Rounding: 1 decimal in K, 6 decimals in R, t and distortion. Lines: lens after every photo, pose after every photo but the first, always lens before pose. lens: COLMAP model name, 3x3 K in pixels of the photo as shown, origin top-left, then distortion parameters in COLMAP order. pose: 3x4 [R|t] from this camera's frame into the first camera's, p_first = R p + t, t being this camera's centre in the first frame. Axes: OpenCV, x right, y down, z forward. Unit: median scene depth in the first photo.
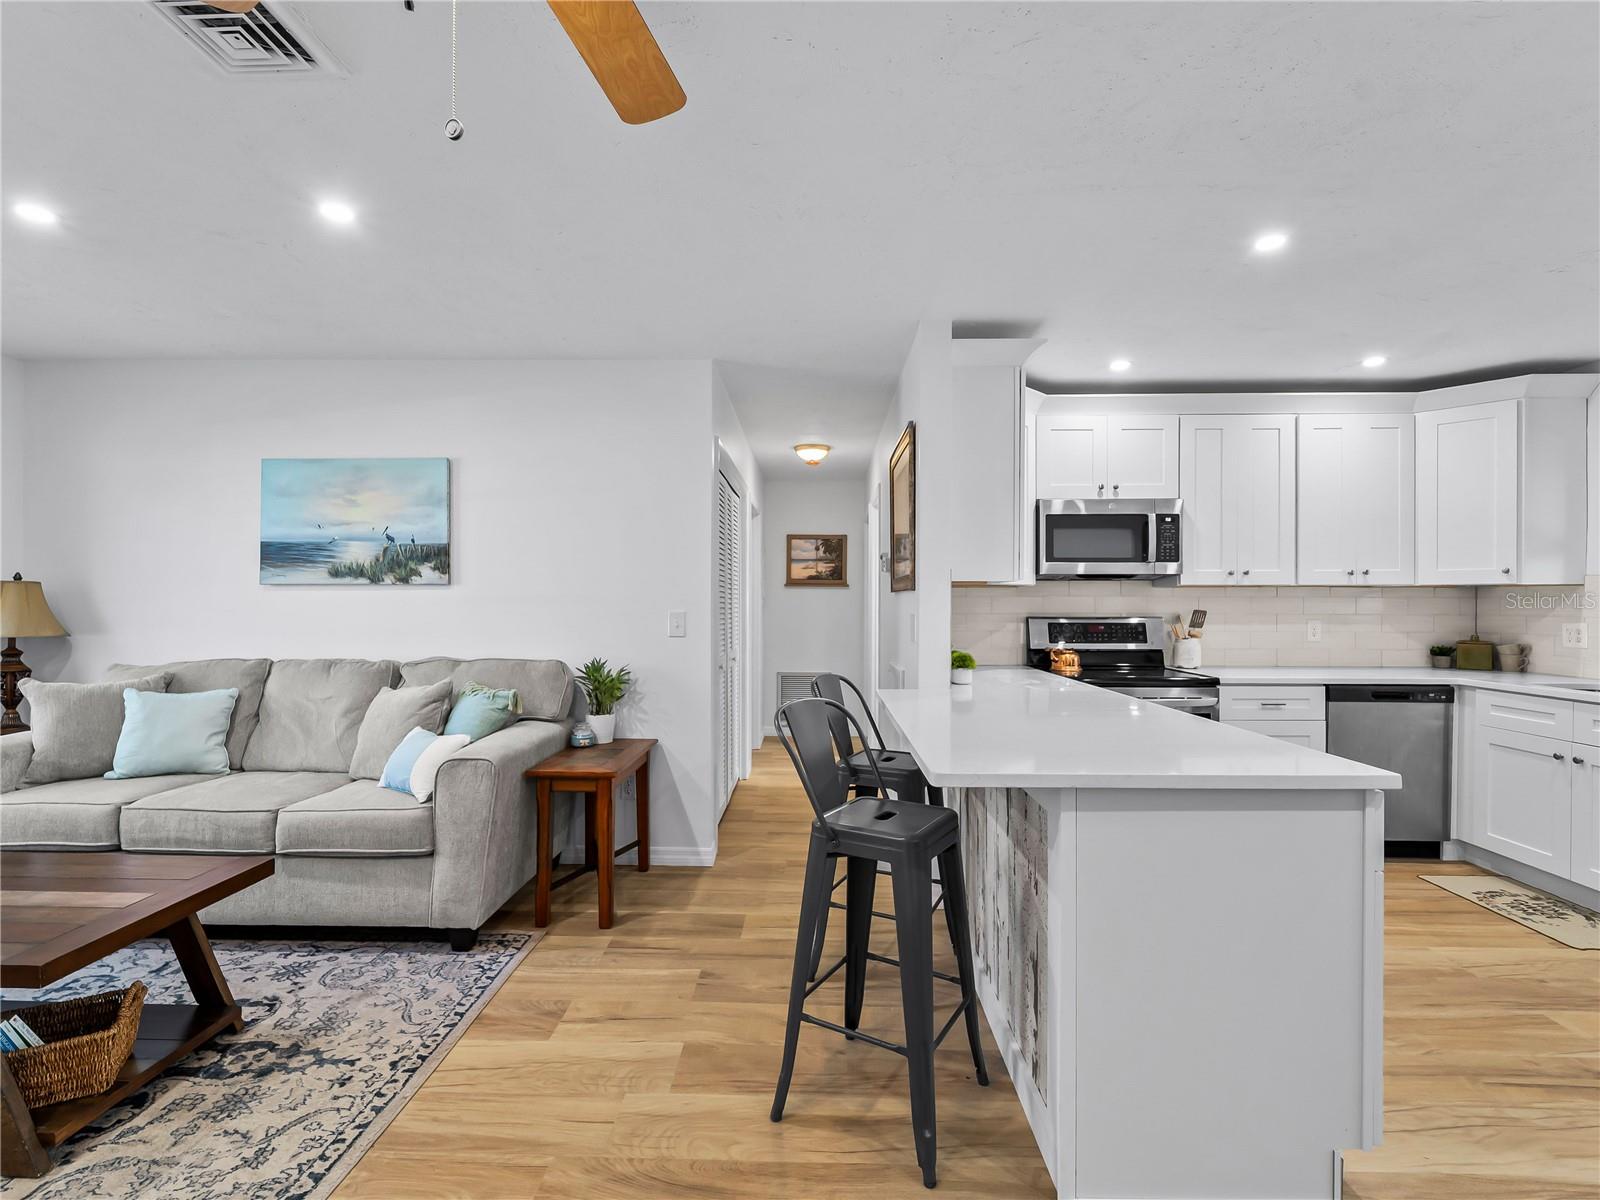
lens RADIAL K [[748.7, 0, 820.0], [0, 748.7, 602.4], [0, 0, 1]] dist [-0.002408, -0.001177]
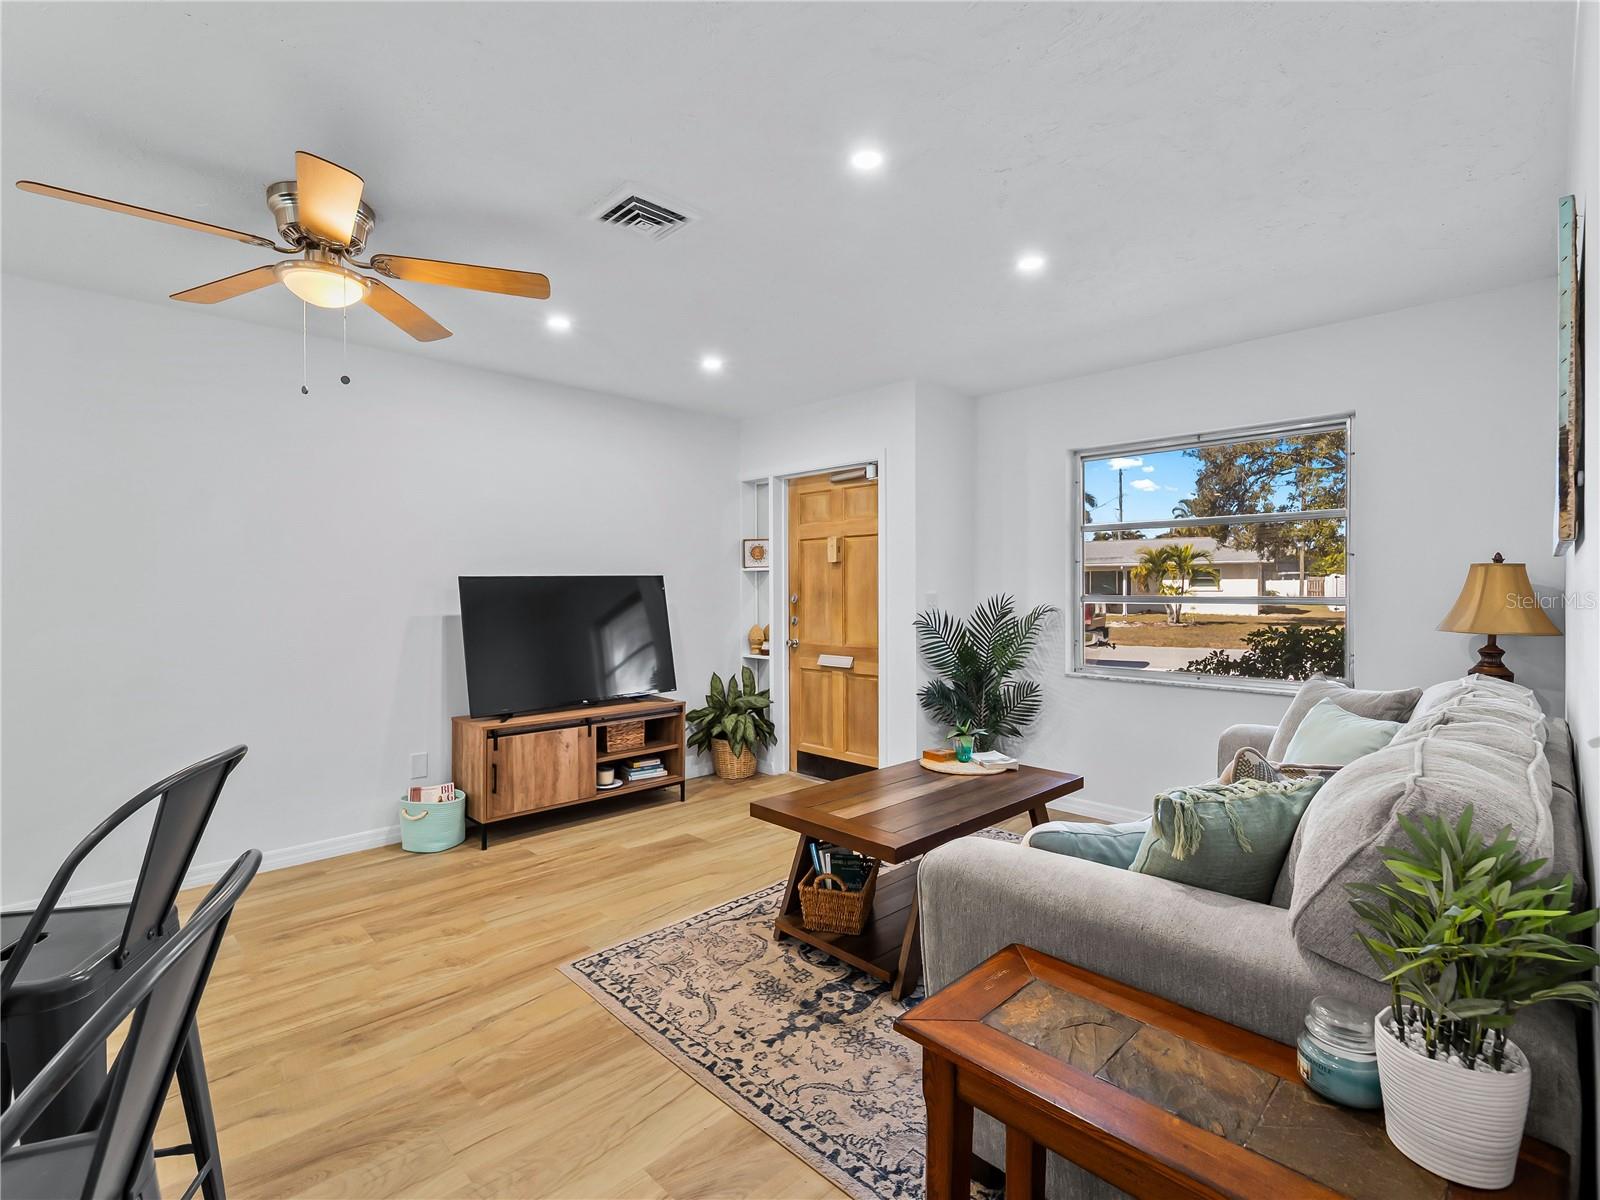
lens RADIAL K [[746.0, 0, 794.6], [0, 746.0, 591.7], [0, 0, 1]] dist [0.000963, -0.000487]
pose [[-0.718605, -0.000117, -0.695418, 0.041377], [0.000730, 0.999999, -0.000922, 0.002846], [0.695418, -0.001170, -0.718605, 1.324847]]
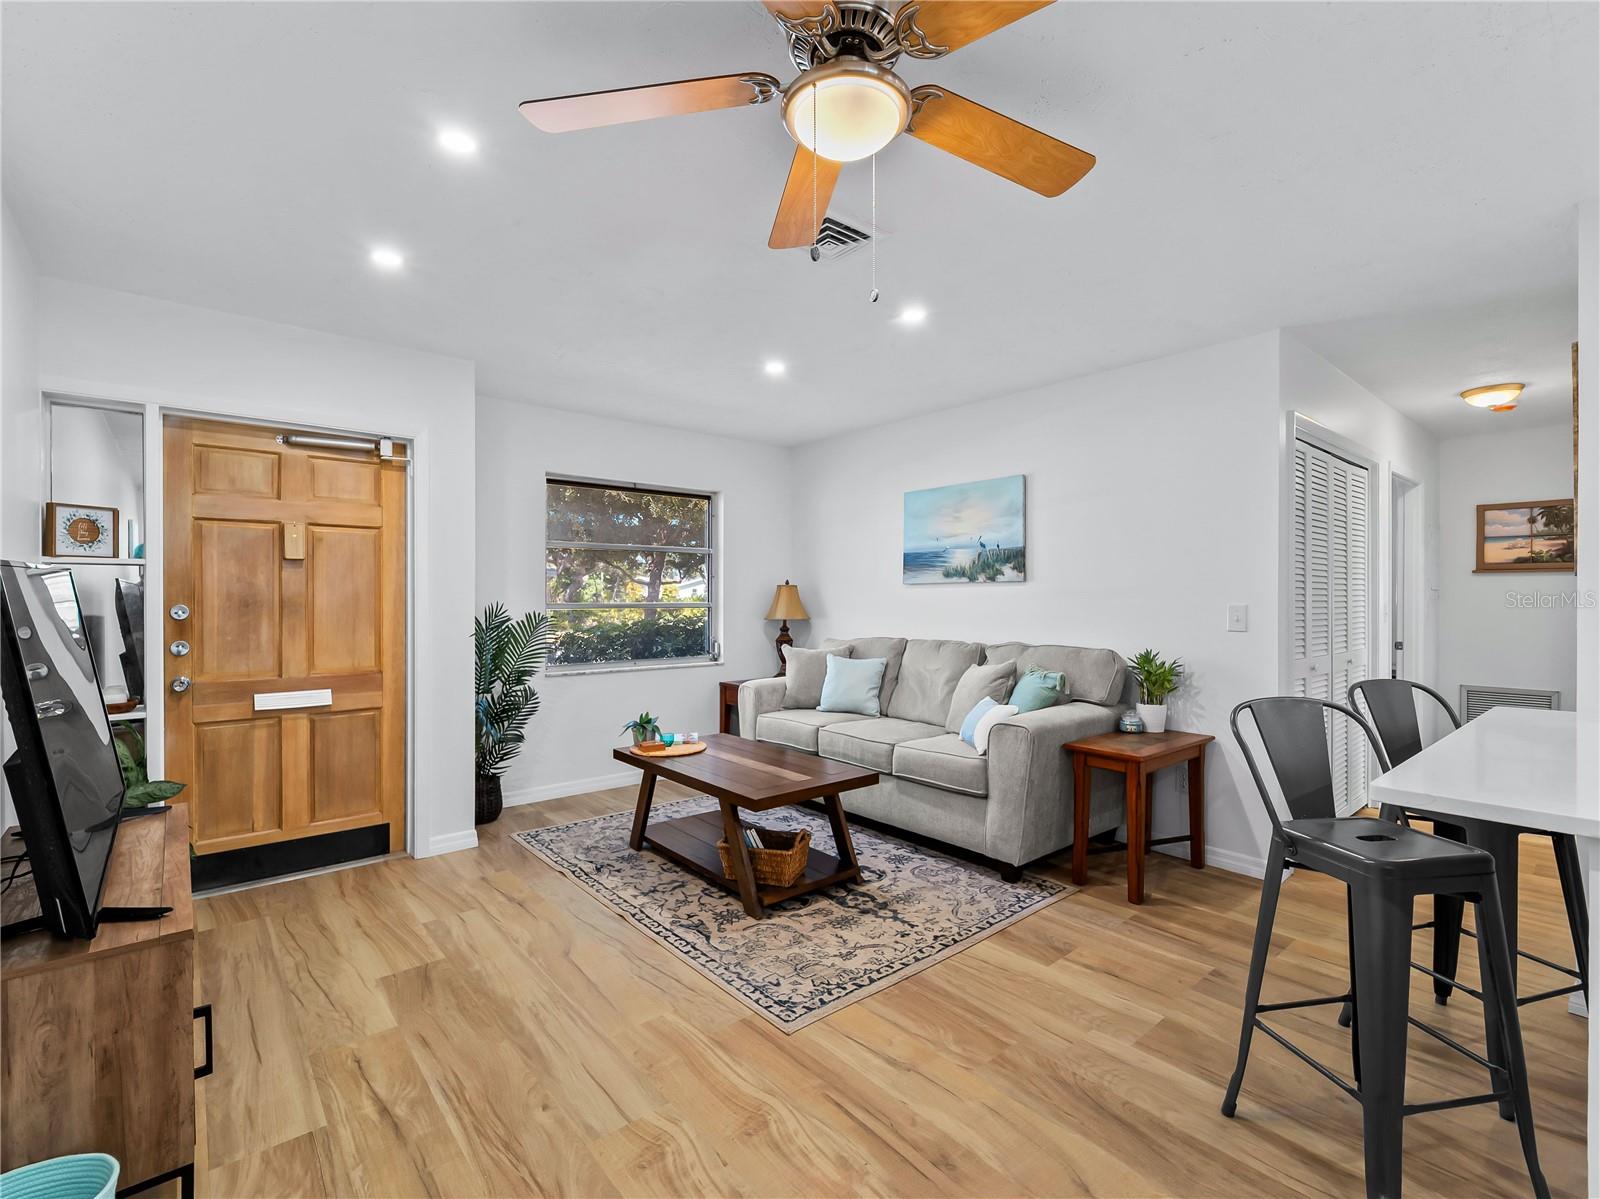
lens RADIAL K [[746.0, 0, 794.6], [0, 746.0, 591.2], [0, 0, 1]] dist [0.000963, -0.000487]
pose [[0.647888, -0.011220, -0.761653, 0.226560], [0.005295, 0.999934, -0.010227, 0.002421], [0.761718, 0.002593, 0.647904, -0.055481]]
